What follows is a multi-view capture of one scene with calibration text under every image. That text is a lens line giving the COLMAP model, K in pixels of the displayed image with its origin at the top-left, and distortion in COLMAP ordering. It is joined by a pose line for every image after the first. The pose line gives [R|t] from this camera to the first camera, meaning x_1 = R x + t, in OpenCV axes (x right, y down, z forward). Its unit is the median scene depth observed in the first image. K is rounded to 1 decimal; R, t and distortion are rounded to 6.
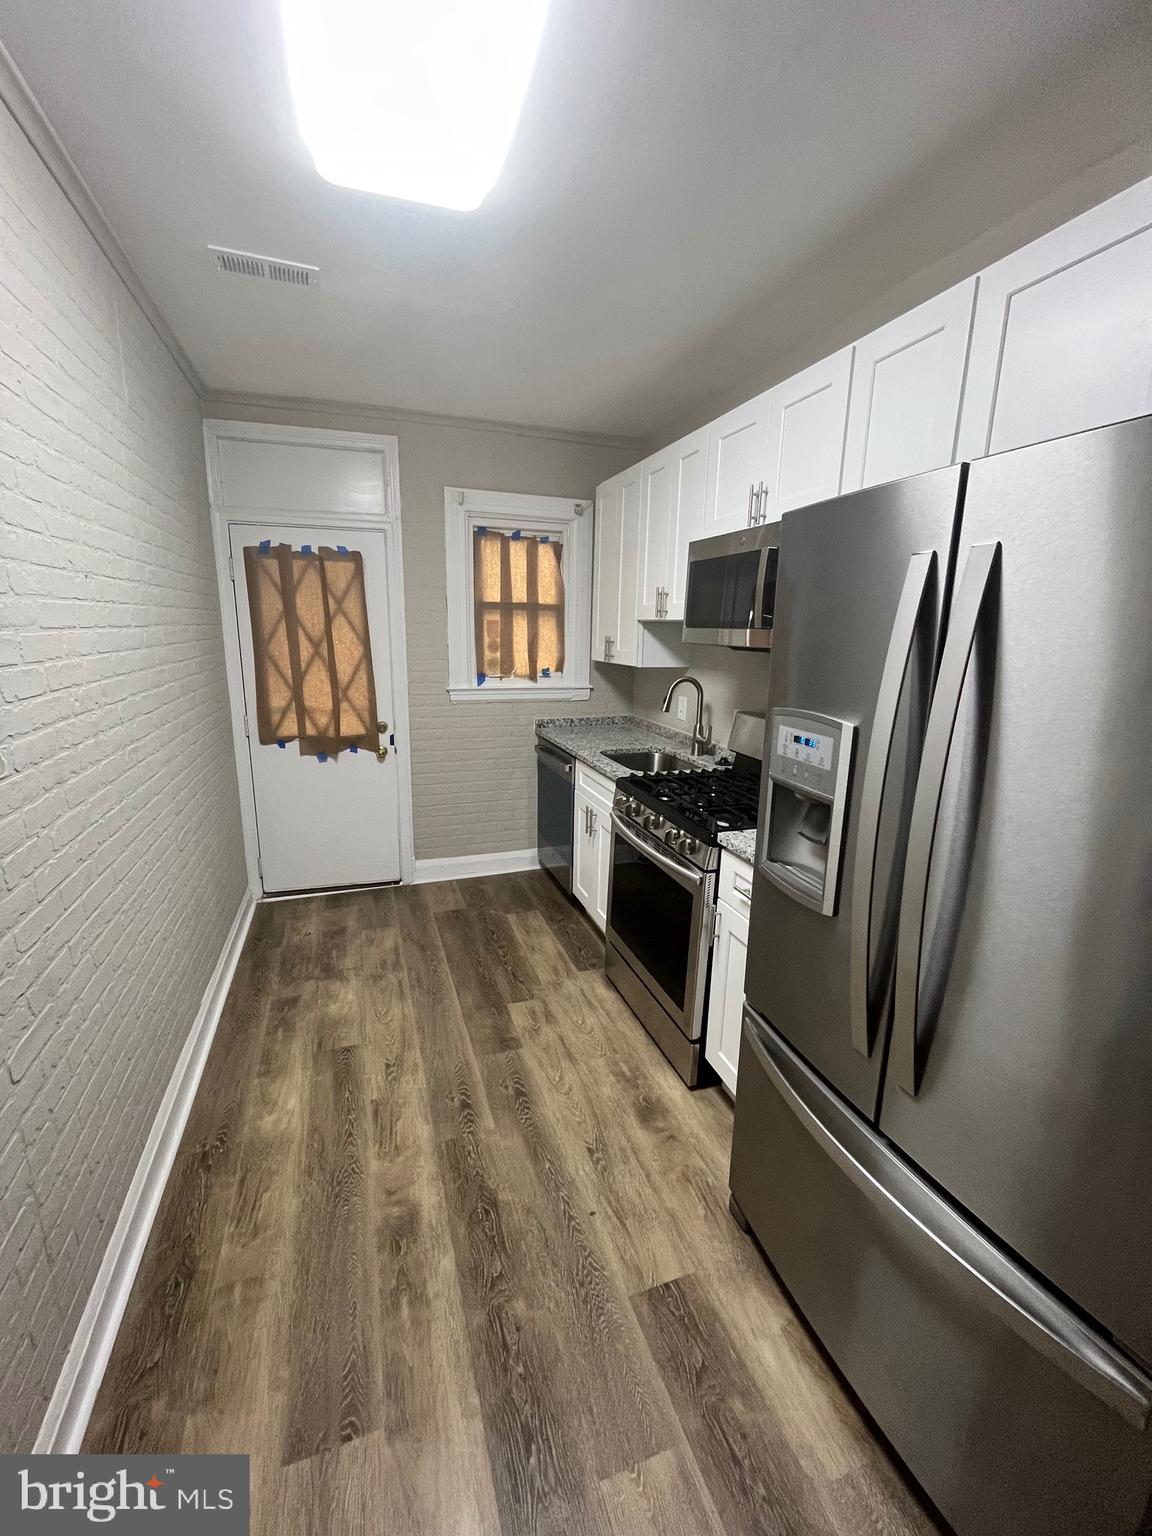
lens RADIAL K [[630.3, 0, 570.3], [0, 630.3, 768.3], [0, 0, 1]] dist [-0.006306, -0.000178]
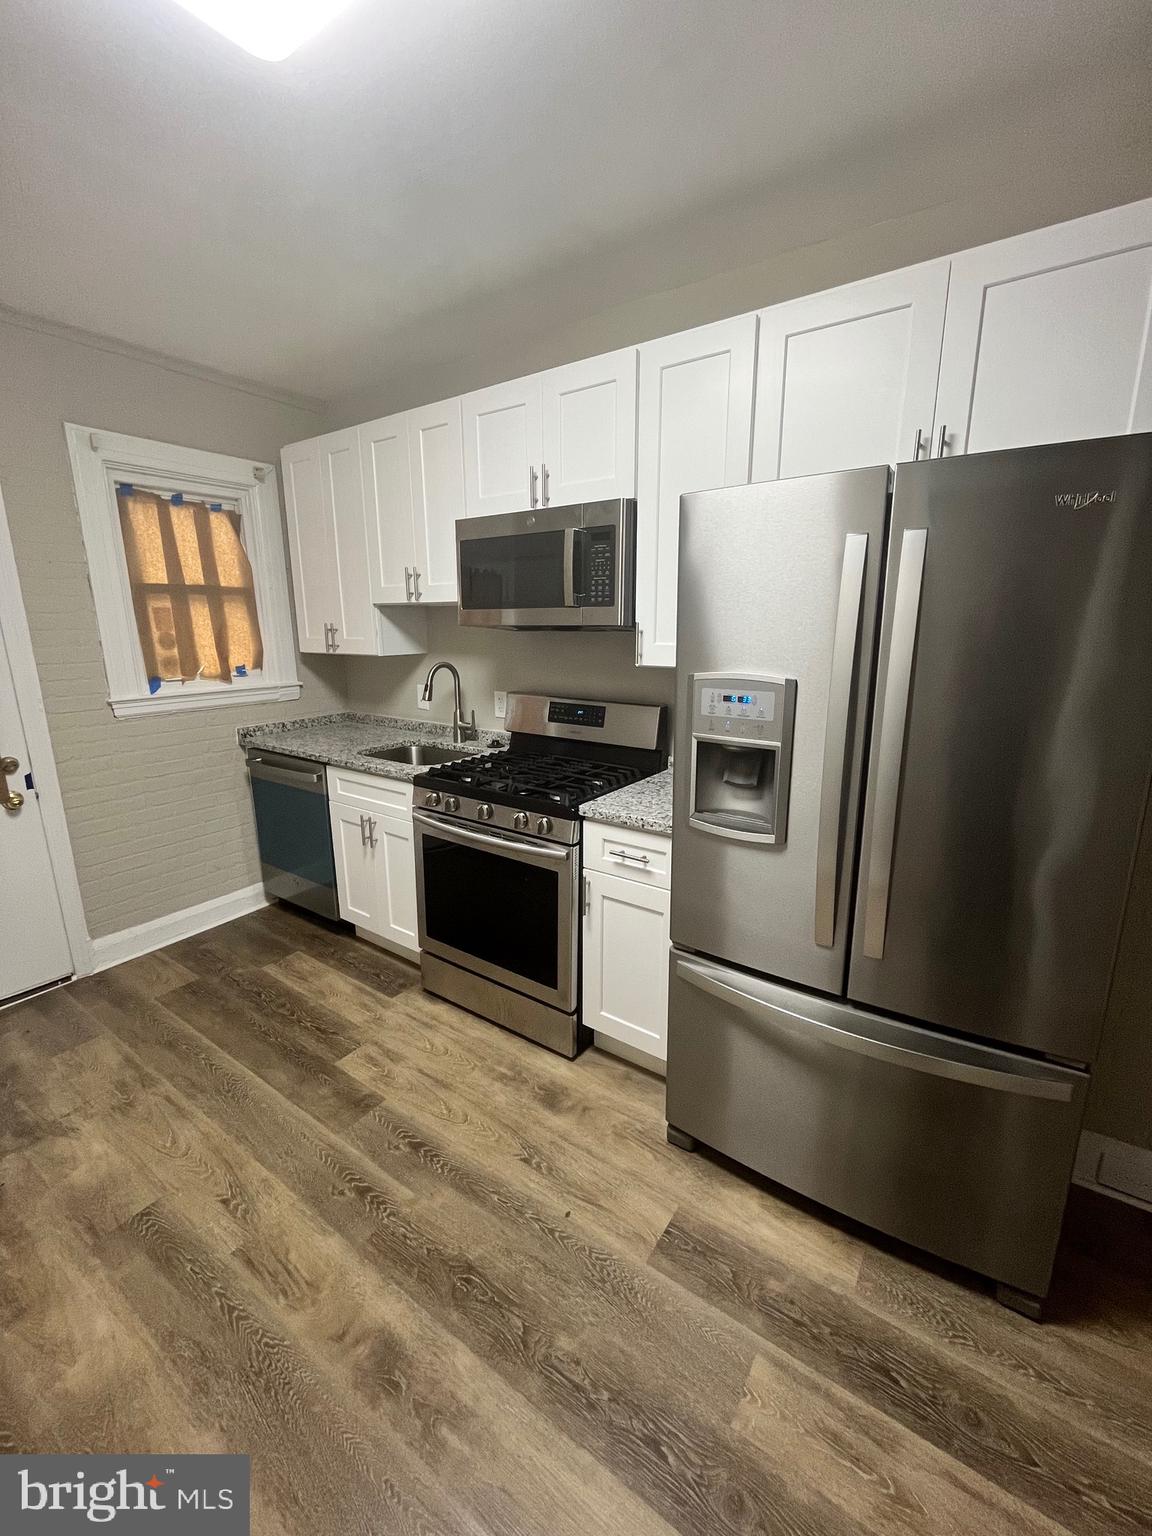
lens RADIAL K [[630.3, 0, 580.2], [0, 630.3, 769.8], [0, 0, 1]] dist [-0.006306, -0.000178]
pose [[0.806288, -0.158556, 0.569877, -0.301011], [0.149126, 0.986773, 0.063558, -0.018301], [-0.572417, 0.033738, 0.819268, 0.134850]]
